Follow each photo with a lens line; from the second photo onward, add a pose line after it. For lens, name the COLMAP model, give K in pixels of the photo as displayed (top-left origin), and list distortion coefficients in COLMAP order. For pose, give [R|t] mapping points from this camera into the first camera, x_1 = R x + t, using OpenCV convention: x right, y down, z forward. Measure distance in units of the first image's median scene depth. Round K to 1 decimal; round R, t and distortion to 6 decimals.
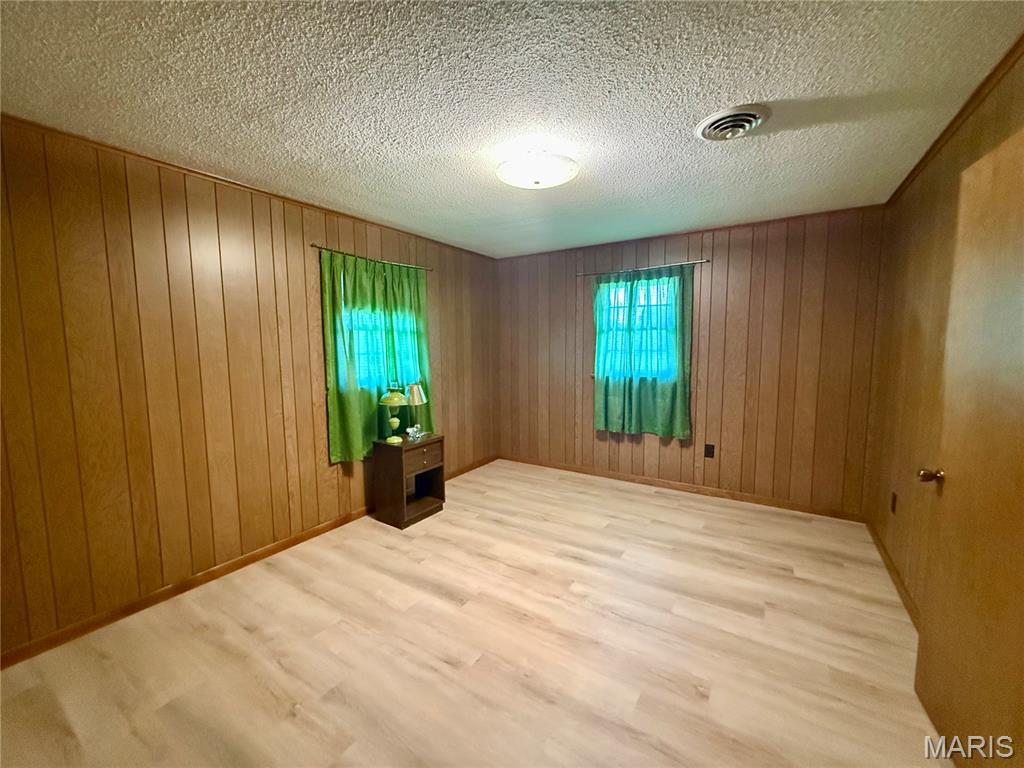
lens RADIAL K [[407.8, 0, 508.7], [0, 407.8, 383.0], [0, 0, 1]] dist [-0.001100, 0.000148]
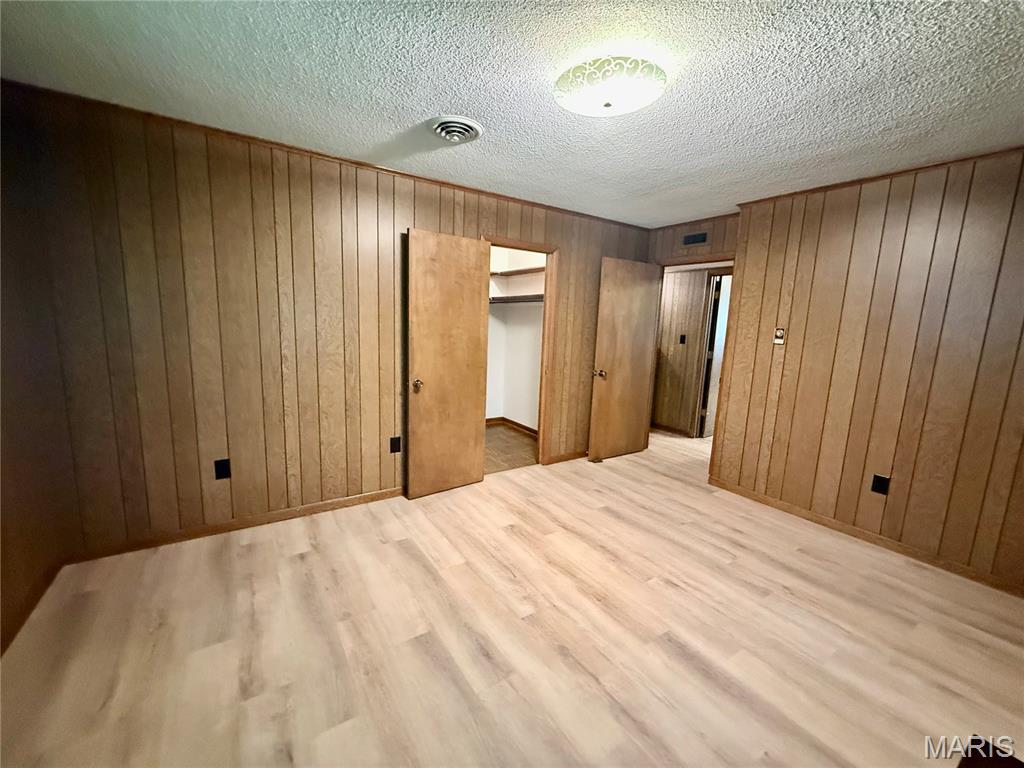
lens RADIAL K [[407.8, 0, 508.7], [0, 407.8, 383.0], [0, 0, 1]] dist [-0.001100, 0.000148]
pose [[-0.915504, -0.084250, 0.393389, -0.094342], [0.011467, 0.971965, 0.234845, -0.156251], [-0.402146, 0.219513, -0.888872, 1.680942]]
